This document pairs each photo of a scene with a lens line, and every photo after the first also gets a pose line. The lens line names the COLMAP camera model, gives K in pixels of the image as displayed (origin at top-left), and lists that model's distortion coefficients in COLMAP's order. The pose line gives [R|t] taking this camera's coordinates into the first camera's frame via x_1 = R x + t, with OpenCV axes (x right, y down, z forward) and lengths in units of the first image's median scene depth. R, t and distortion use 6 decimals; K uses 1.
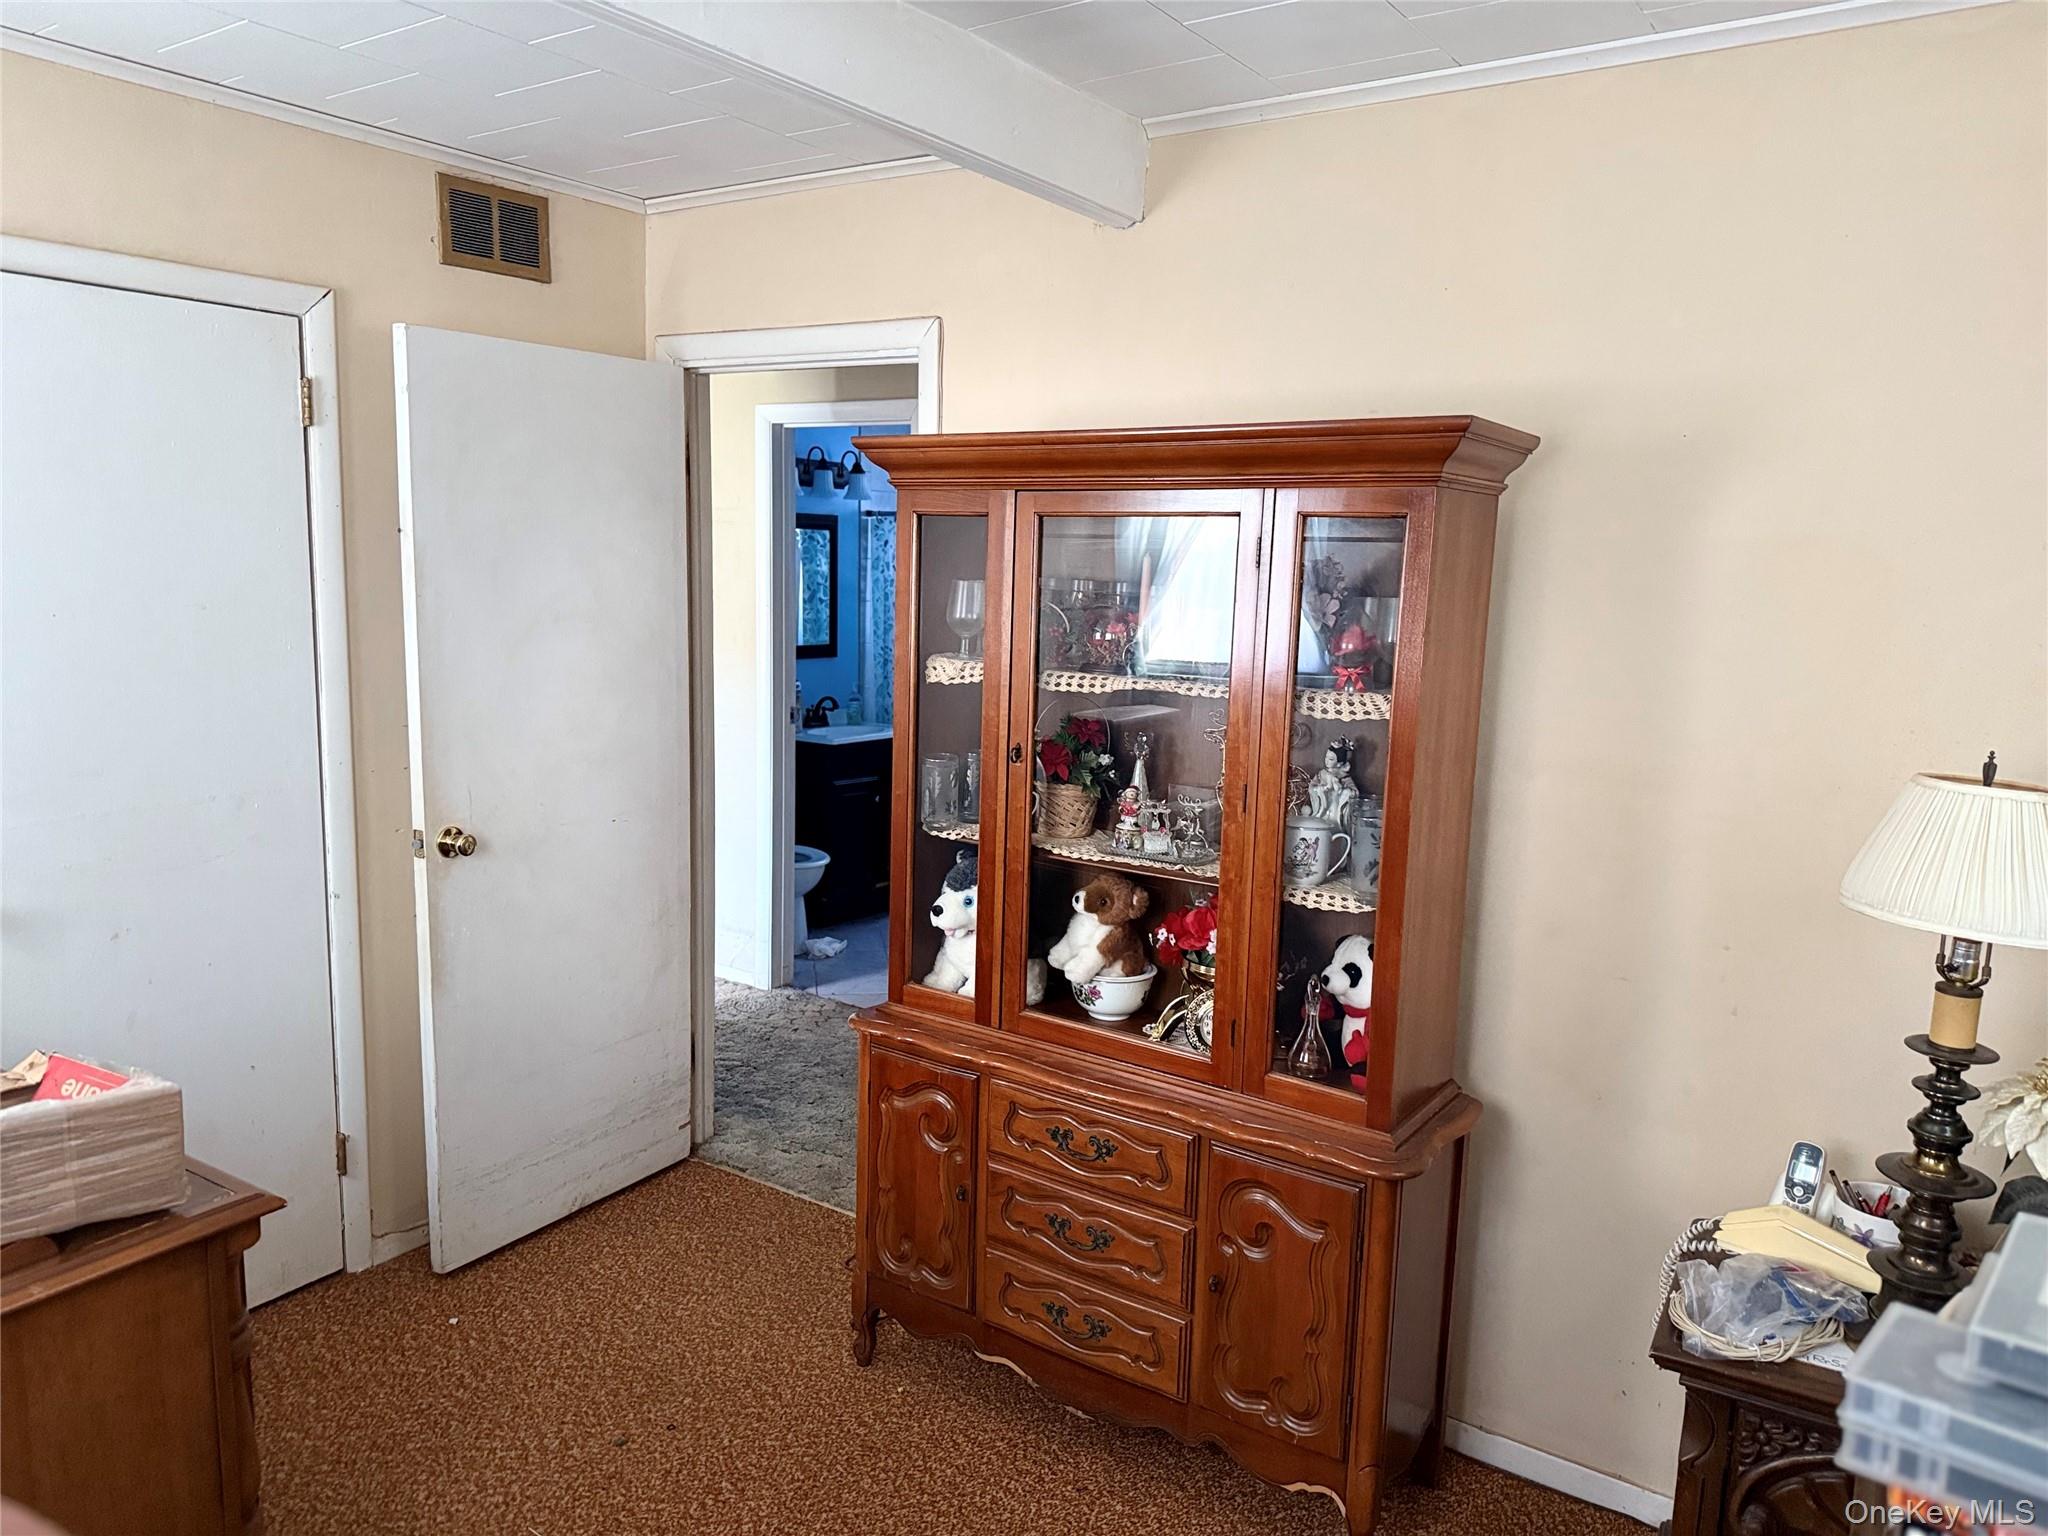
lens RADIAL K [[1438.7, 0, 1024.6], [0, 1438.7, 769.6], [0, 0, 1]] dist [0.024216, -0.030489]
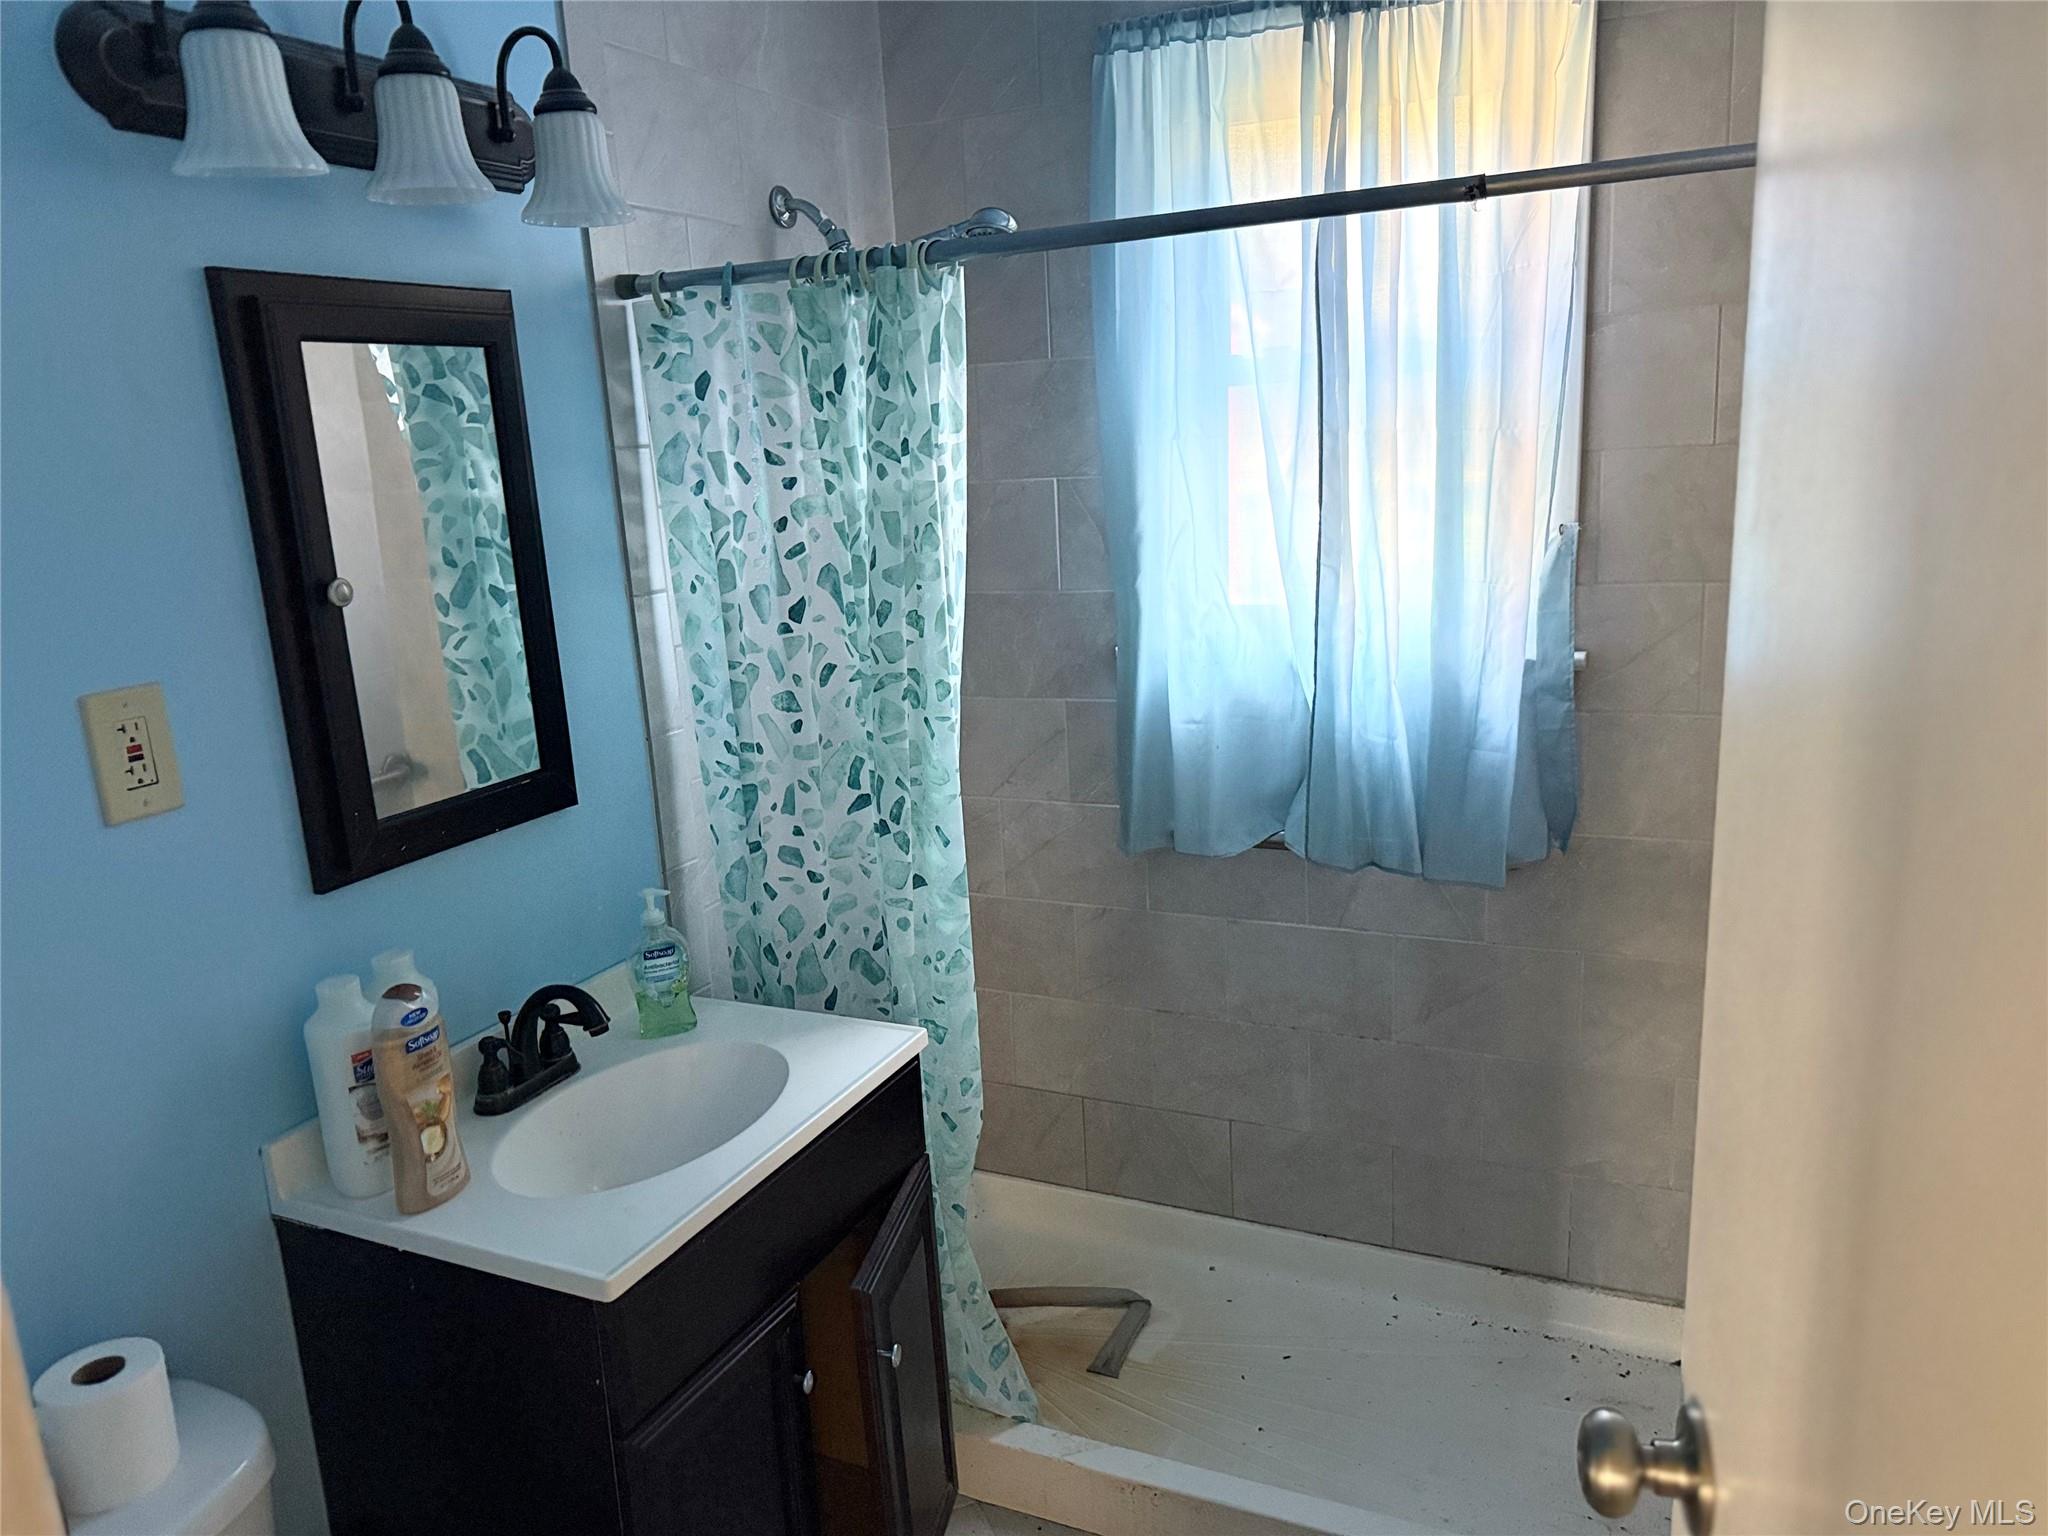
lens RADIAL K [[1438.7, 0, 1028.1], [0, 1438.7, 770.7], [0, 0, 1]] dist [0.024216, -0.030489]
pose [[0.981516, -0.115973, 0.152237, -0.085173], [0.103478, 0.990766, 0.087609, -0.100153], [-0.160992, -0.070236, 0.984453, 0.704282]]
